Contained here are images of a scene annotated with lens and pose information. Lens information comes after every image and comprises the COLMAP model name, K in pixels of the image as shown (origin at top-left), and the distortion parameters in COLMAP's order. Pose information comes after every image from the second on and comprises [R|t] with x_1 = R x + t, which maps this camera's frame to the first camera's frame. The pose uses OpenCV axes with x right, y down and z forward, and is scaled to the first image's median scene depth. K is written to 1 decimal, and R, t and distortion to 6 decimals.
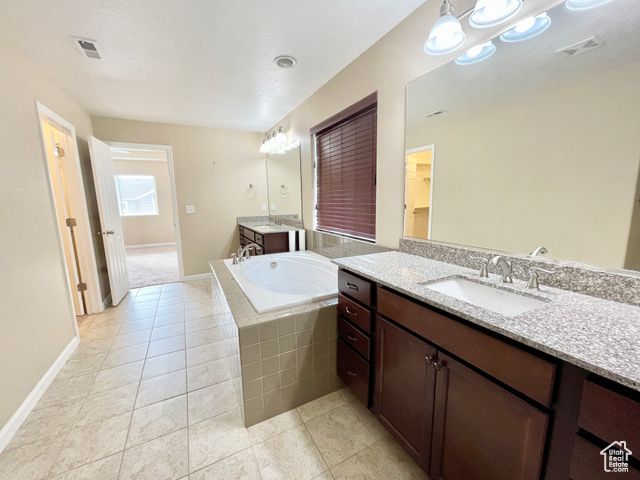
lens RADIAL K [[270.4, 0, 319.7], [0, 270.4, 248.8], [0, 0, 1]] dist [0.001687, 0.000336]
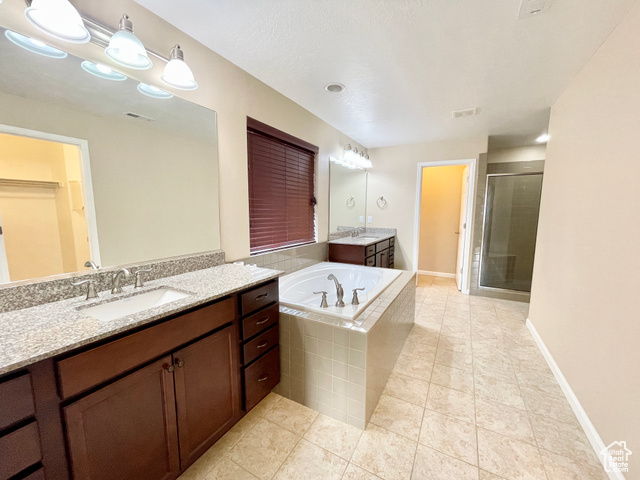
lens RADIAL K [[259.7, 0, 320.0], [0, 259.7, 240.0], [0, 0, 1]] dist [-0.000221, 0.000088]
pose [[-0.562815, -0.093711, 0.821253, -1.008306], [0.140738, 0.968181, 0.206926, -0.321691], [-0.814513, 0.232043, -0.531719, 1.741117]]
